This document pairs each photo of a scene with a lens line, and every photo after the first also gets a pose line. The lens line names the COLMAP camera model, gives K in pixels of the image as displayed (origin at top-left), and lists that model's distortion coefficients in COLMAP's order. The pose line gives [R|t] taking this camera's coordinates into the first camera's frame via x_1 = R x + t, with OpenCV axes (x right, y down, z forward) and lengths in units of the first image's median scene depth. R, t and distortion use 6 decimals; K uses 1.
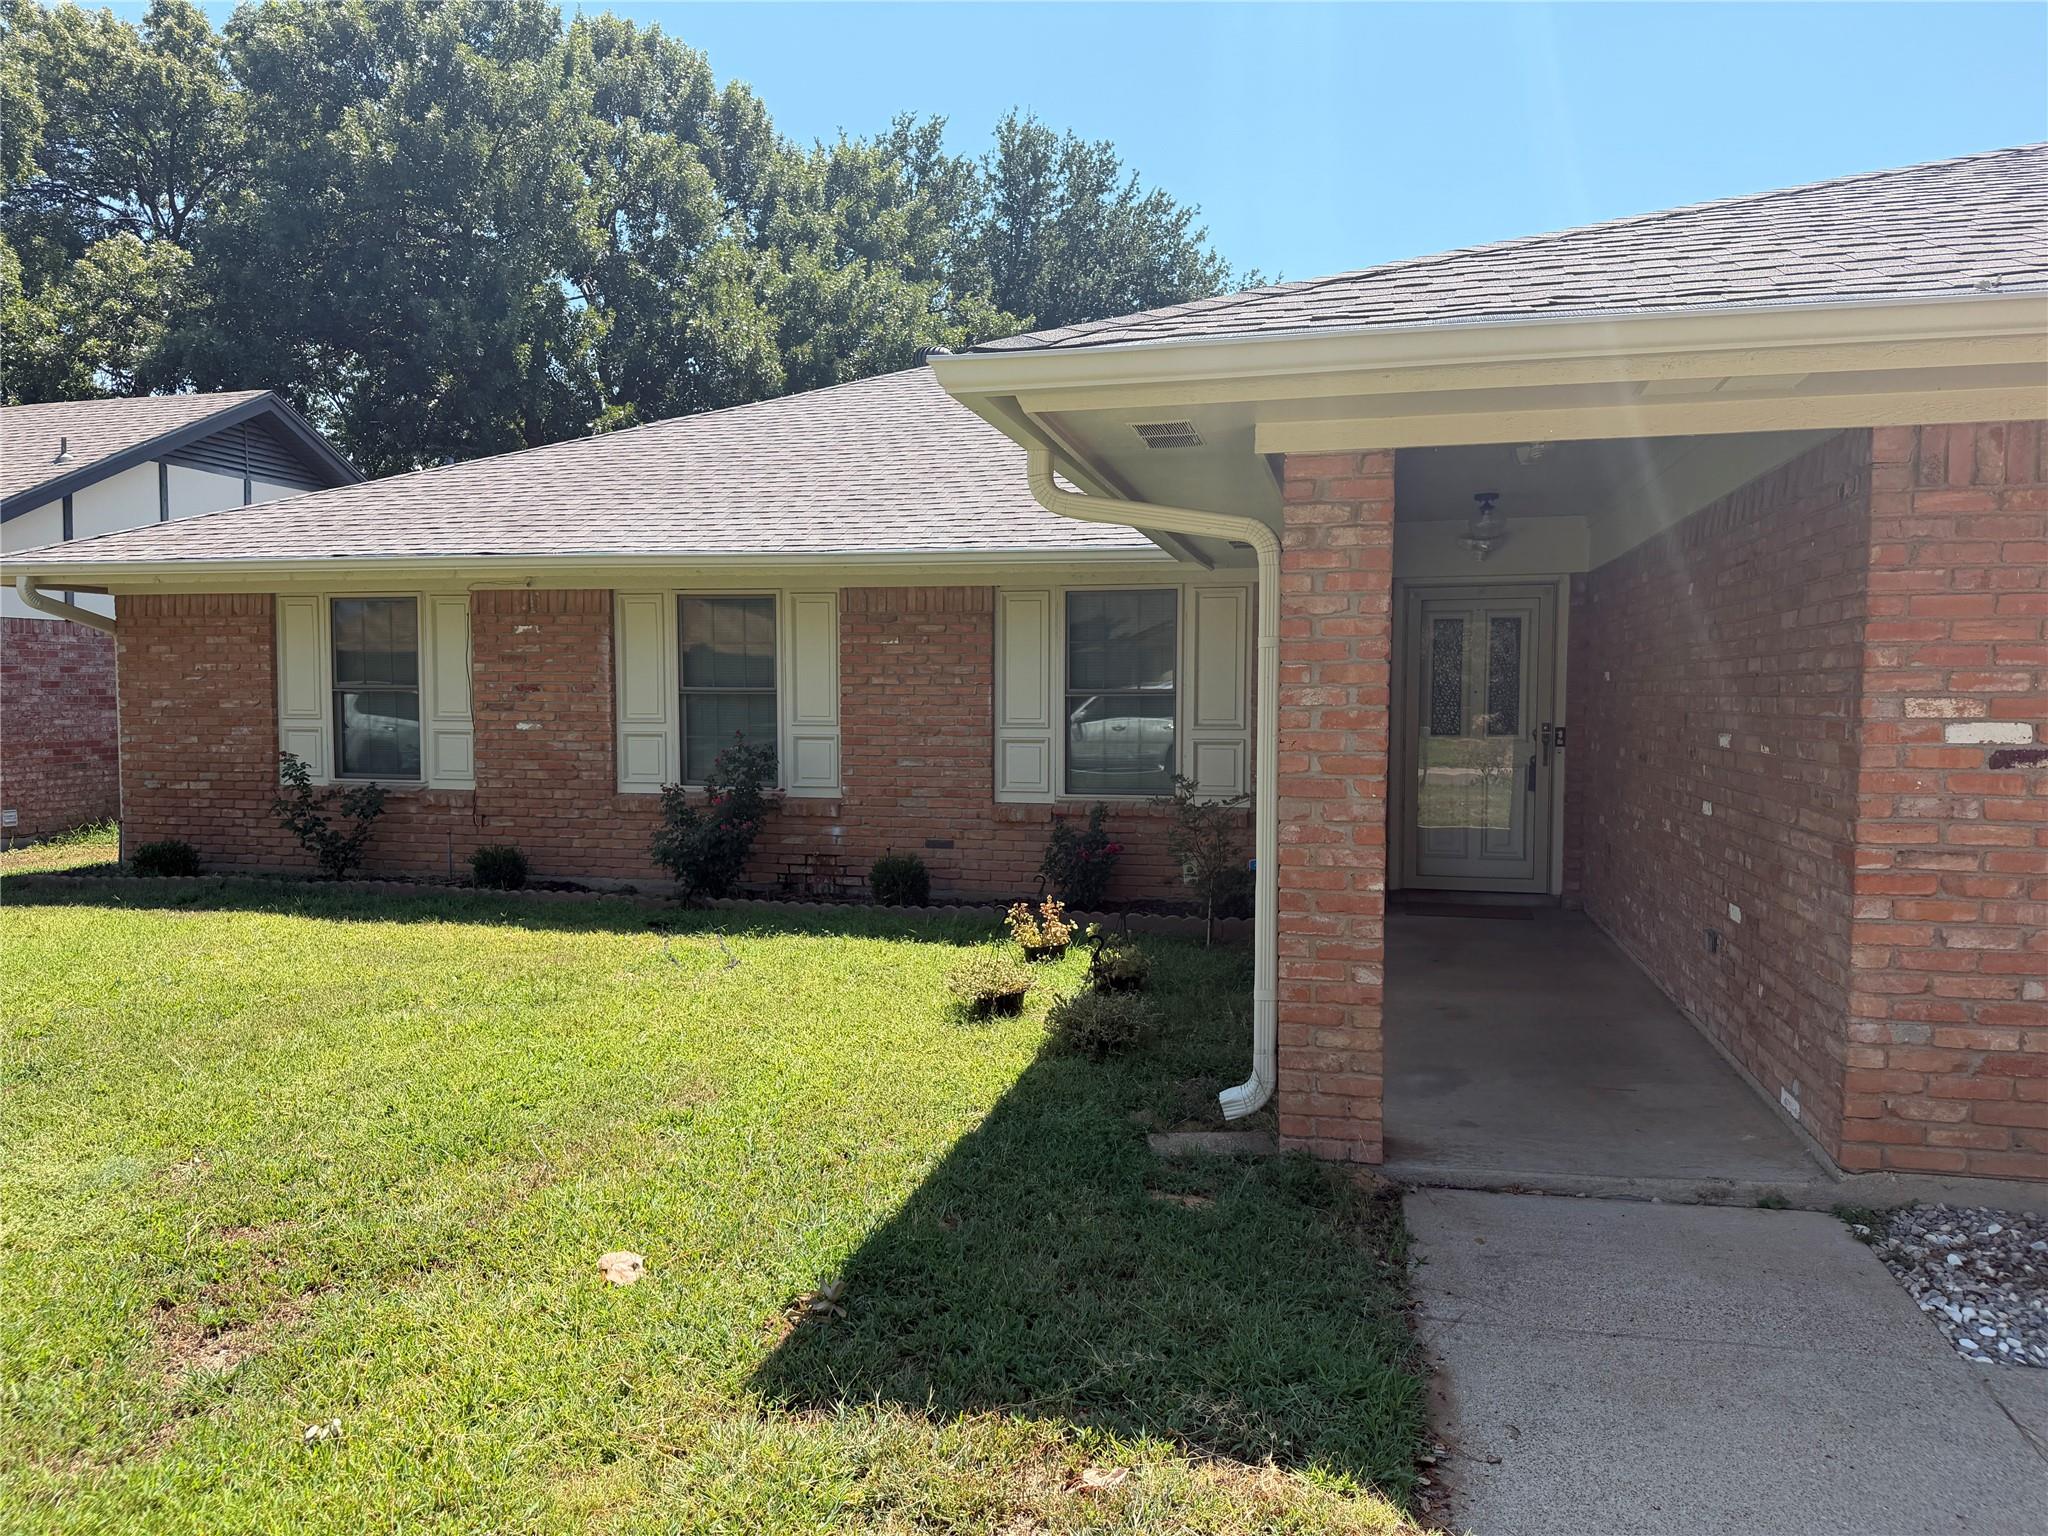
lens RADIAL K [[1412.7, 0, 1005.2], [0, 1412.7, 789.2], [0, 0, 1]] dist [0.037791, -0.022616]
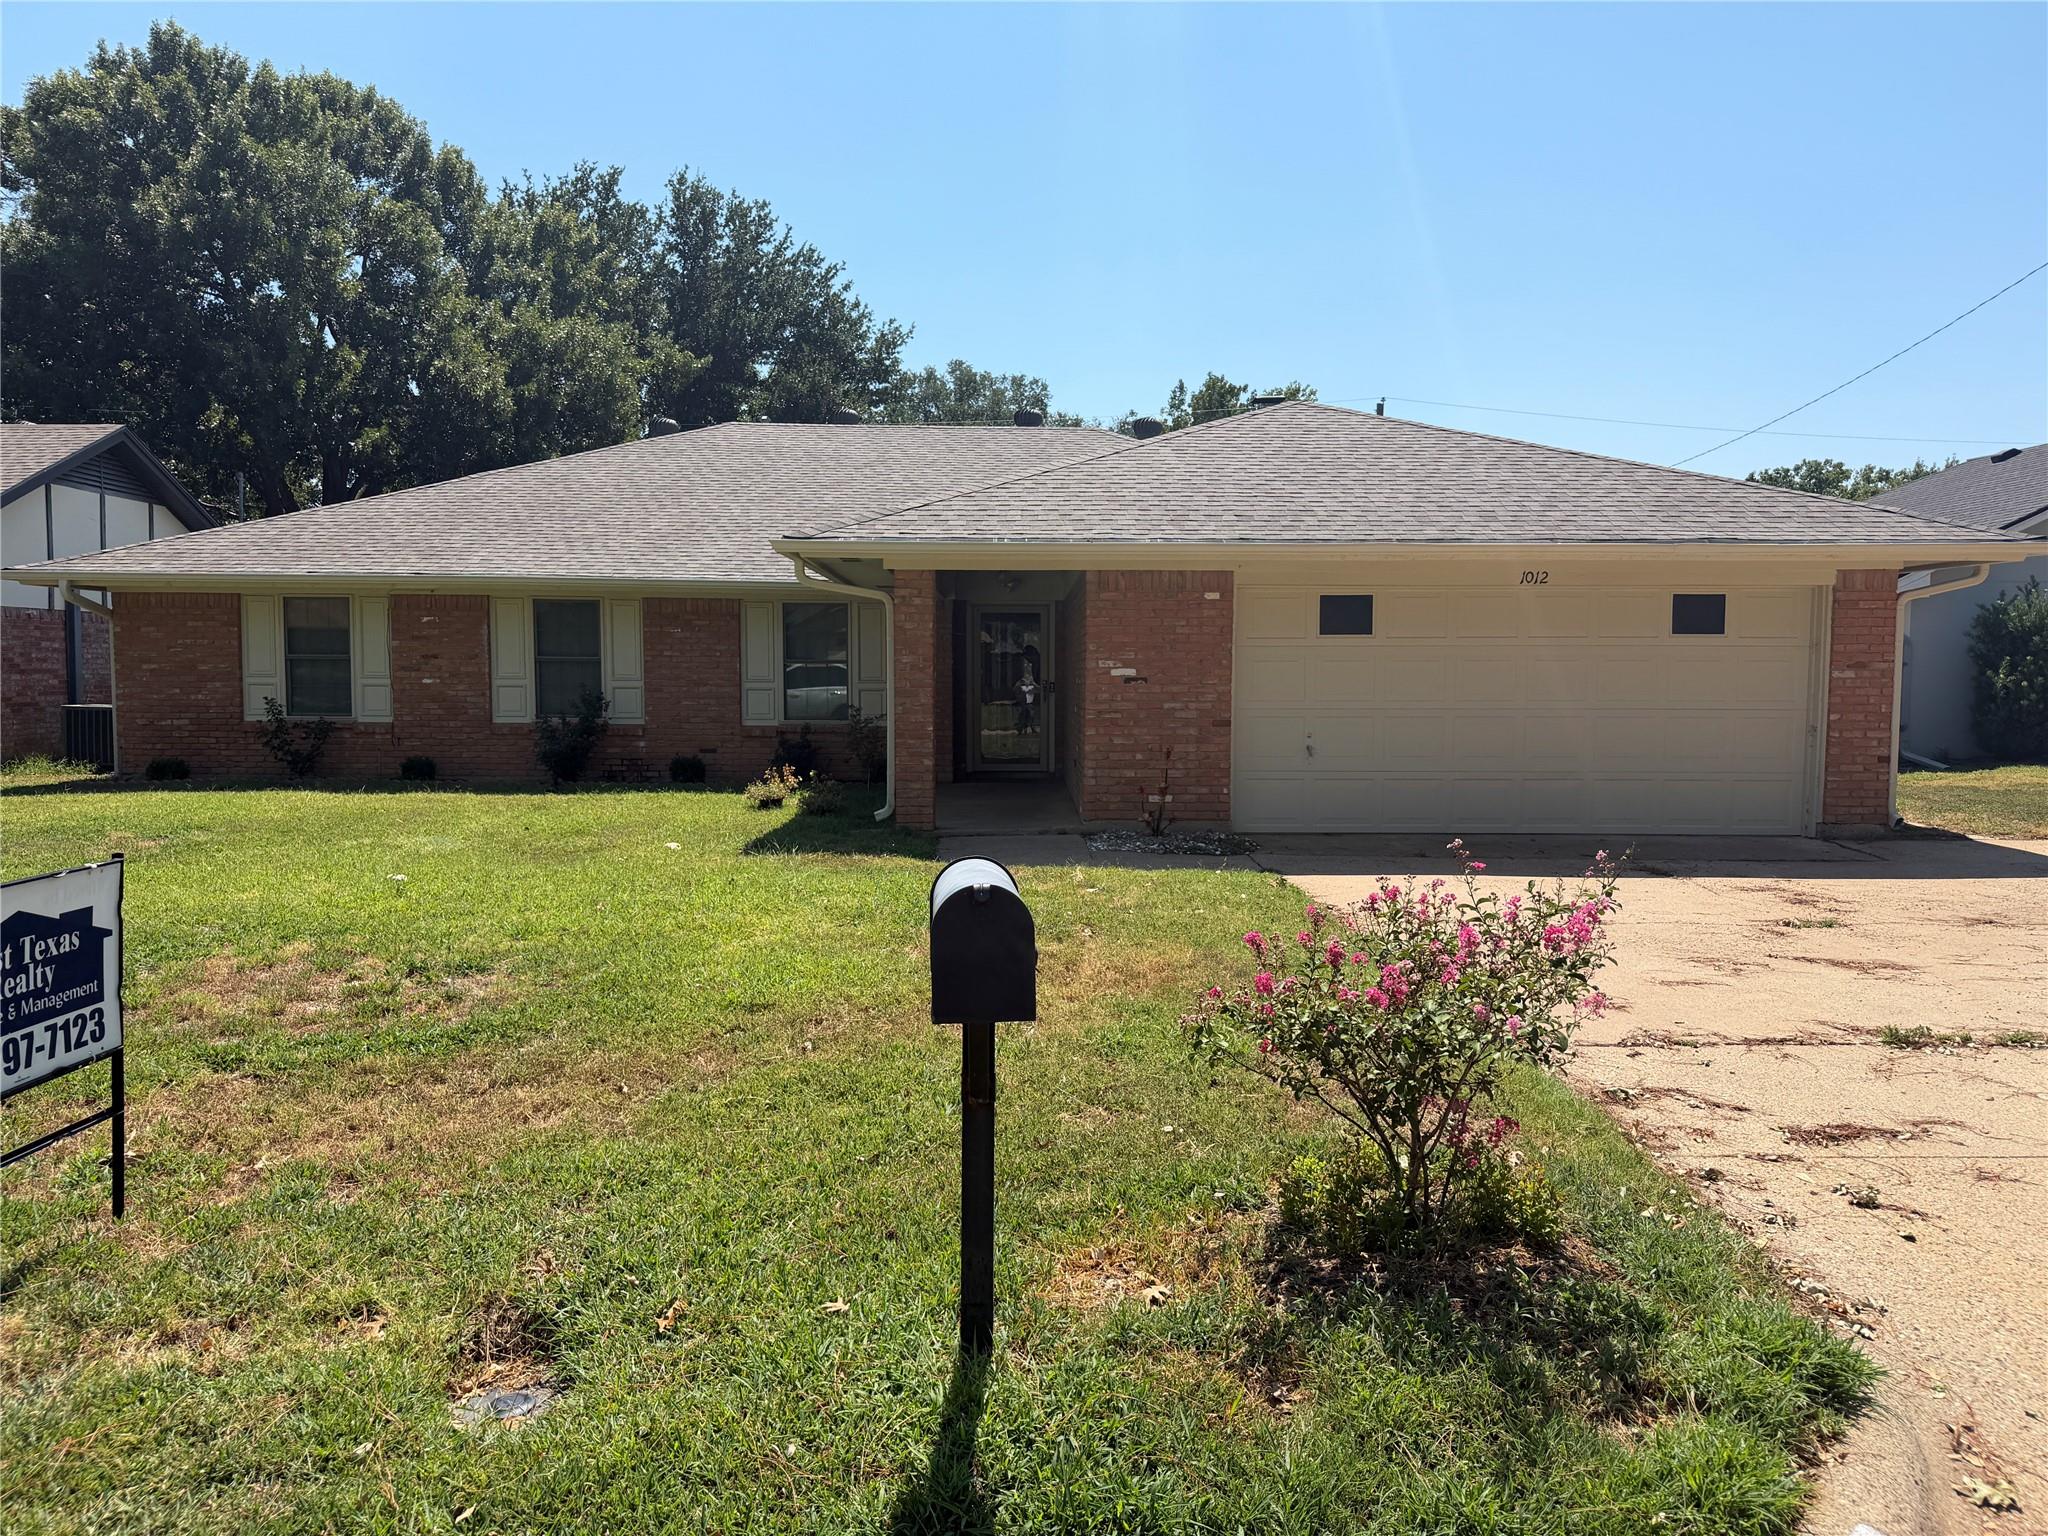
lens RADIAL K [[1412.7, 0, 1027.4], [0, 1412.7, 774.1], [0, 0, 1]] dist [0.037791, -0.022616]
pose [[0.965777, -0.015018, 0.258938, -0.103566], [0.014162, 0.999886, 0.005174, 0.056914], [-0.258986, -0.001330, 0.965880, -0.659588]]
